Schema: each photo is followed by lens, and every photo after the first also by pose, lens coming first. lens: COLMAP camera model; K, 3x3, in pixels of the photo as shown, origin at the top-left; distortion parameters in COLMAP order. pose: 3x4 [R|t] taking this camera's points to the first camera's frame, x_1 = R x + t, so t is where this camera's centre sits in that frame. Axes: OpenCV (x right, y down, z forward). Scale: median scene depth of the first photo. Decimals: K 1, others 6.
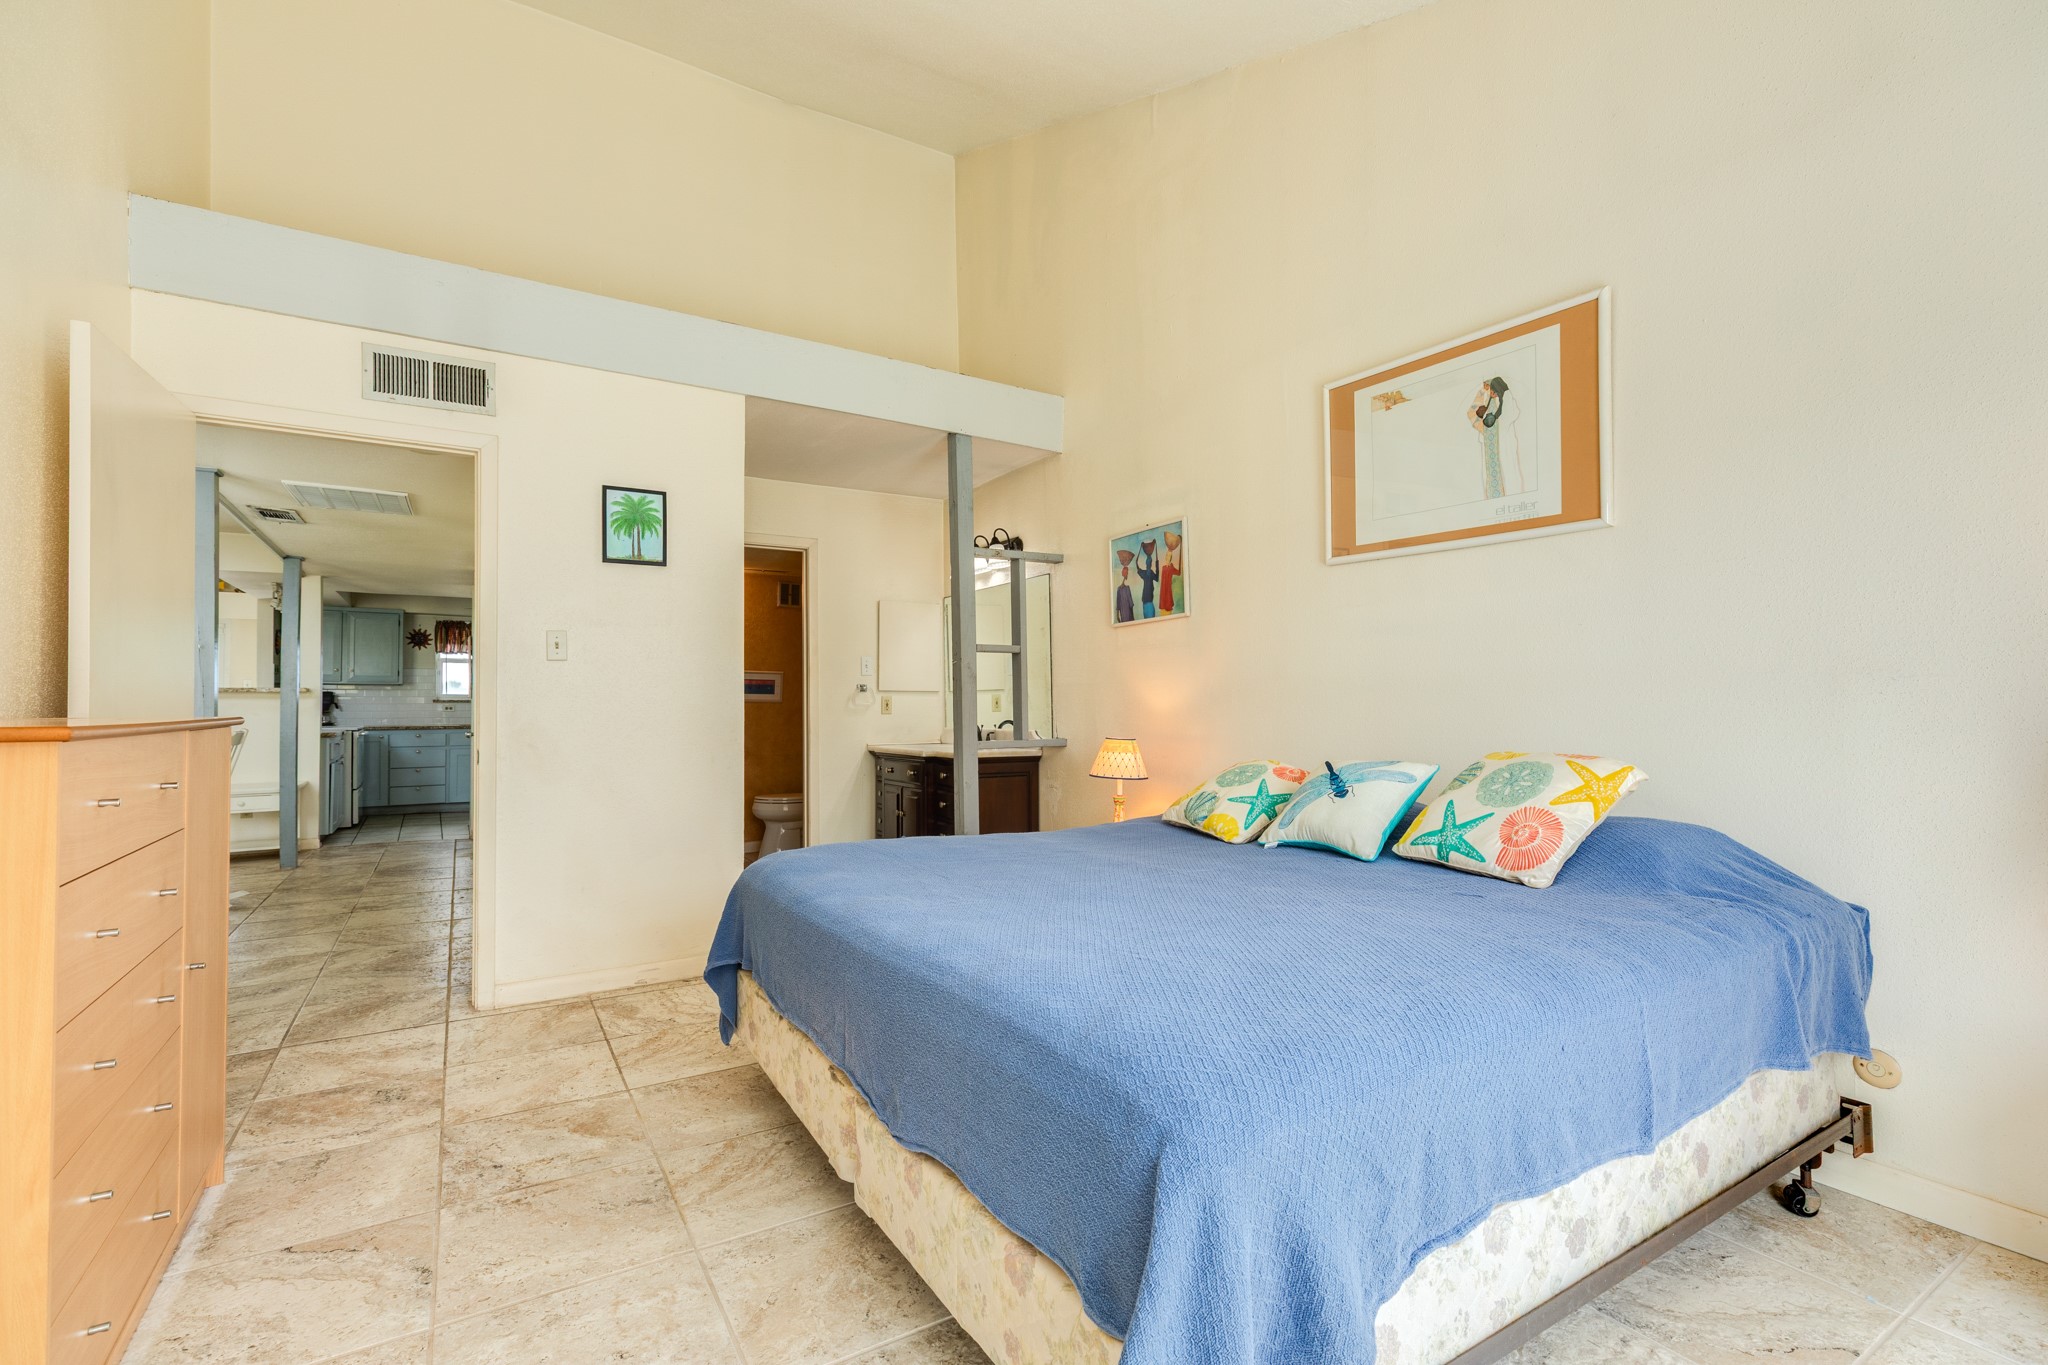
lens RADIAL K [[910.5, 0, 1022.4], [0, 910.5, 690.3], [0, 0, 1]] dist [0.006008, -0.000888]
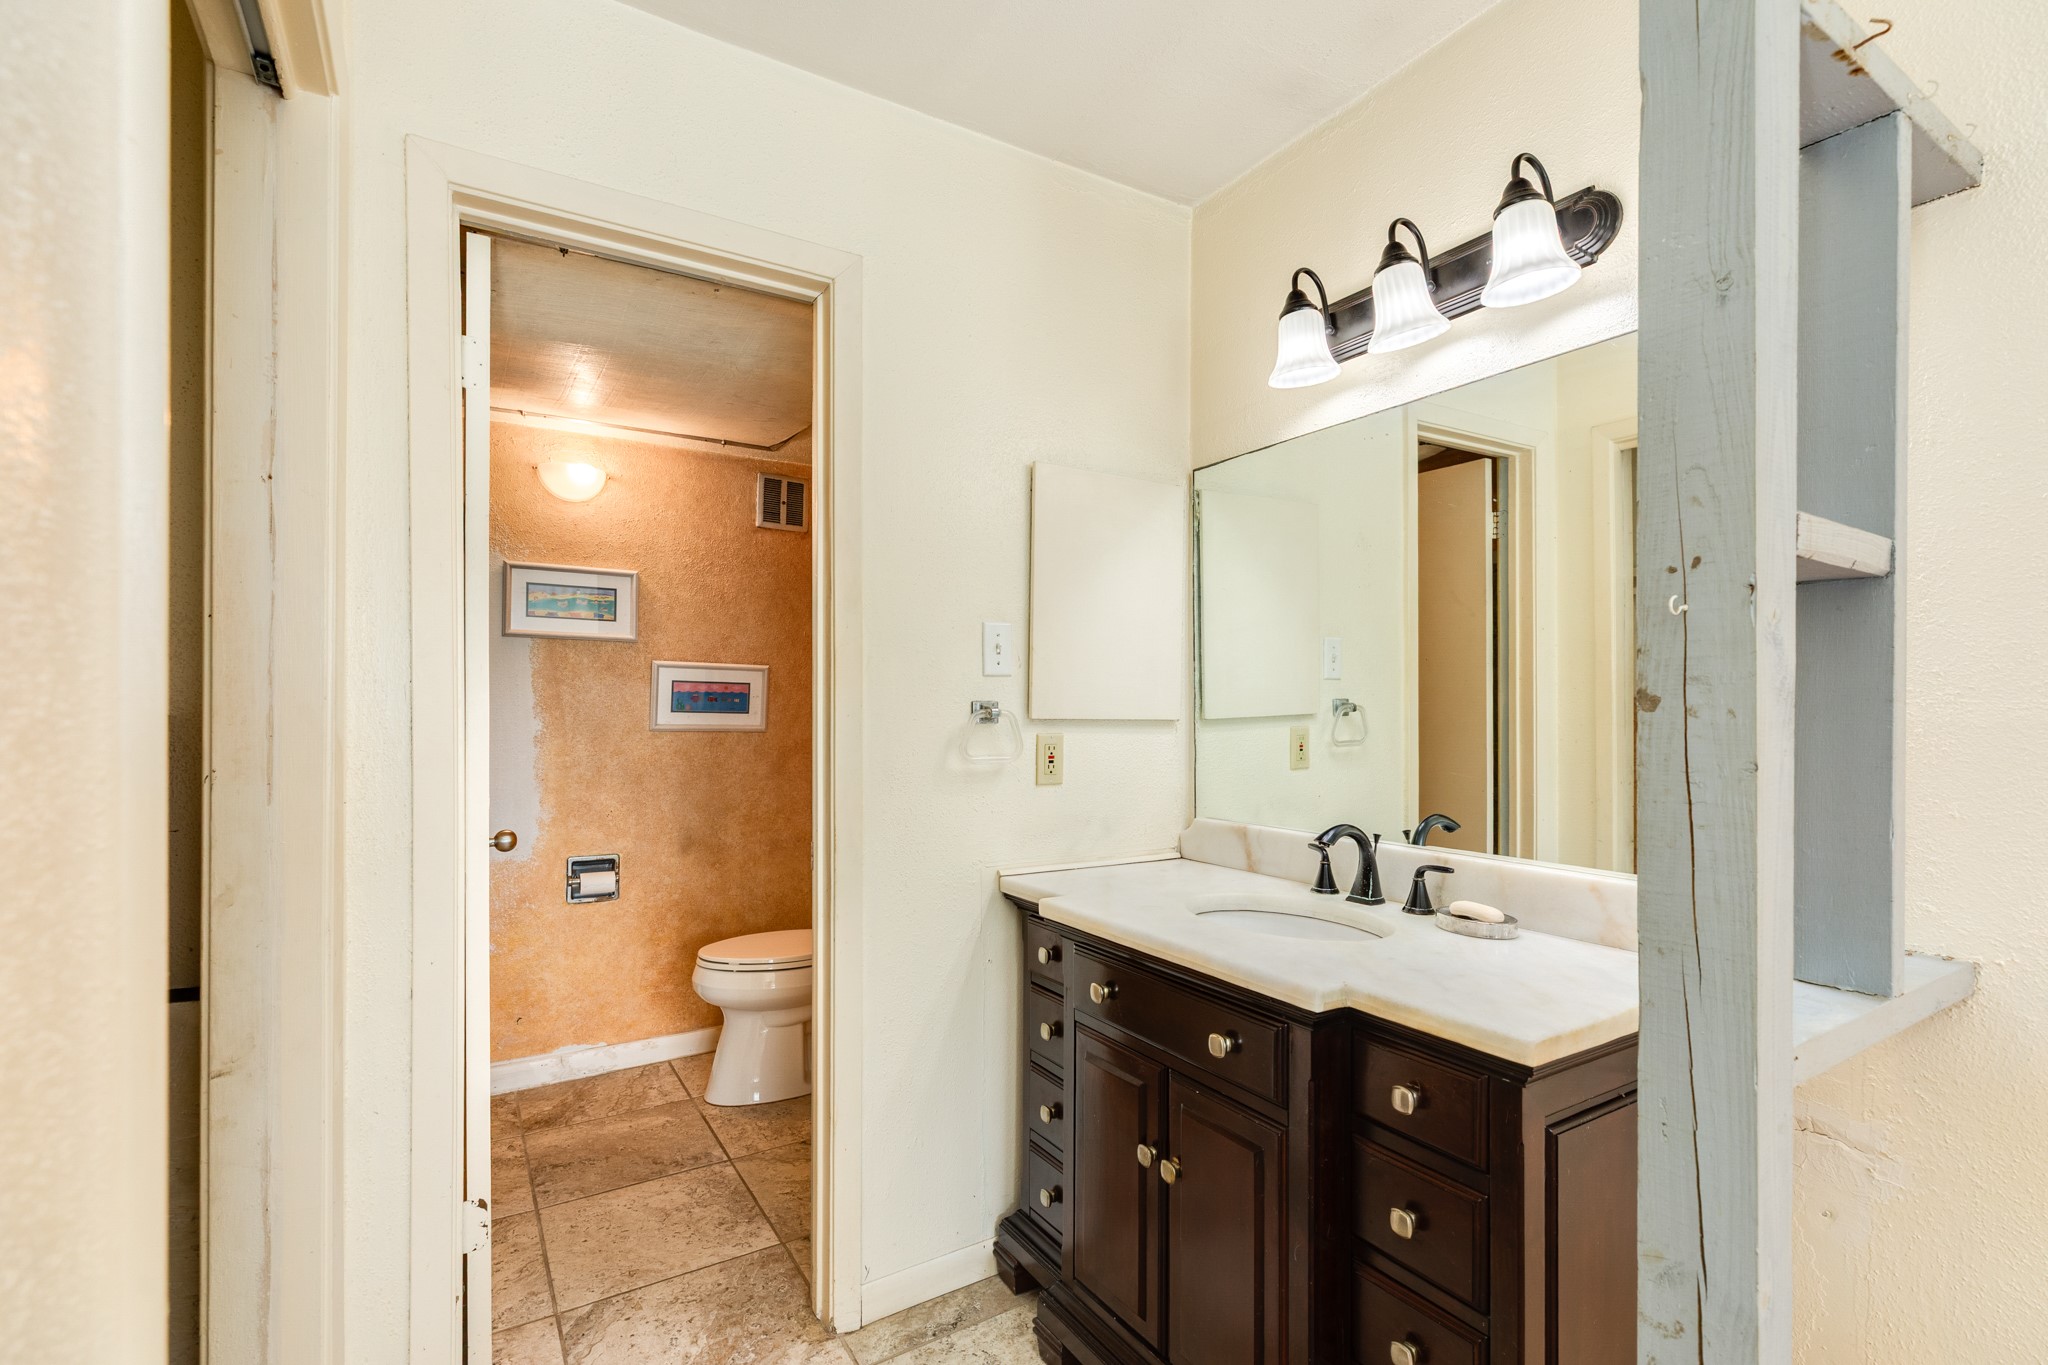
lens RADIAL K [[910.5, 0, 1022.4], [0, 910.5, 690.3], [0, 0, 1]] dist [0.006008, -0.000888]
pose [[0.999988, 0.004745, -0.001073, -0.159193], [-0.004742, 0.999984, 0.002932, -0.011755], [0.001087, -0.002927, 0.999995, 0.644817]]
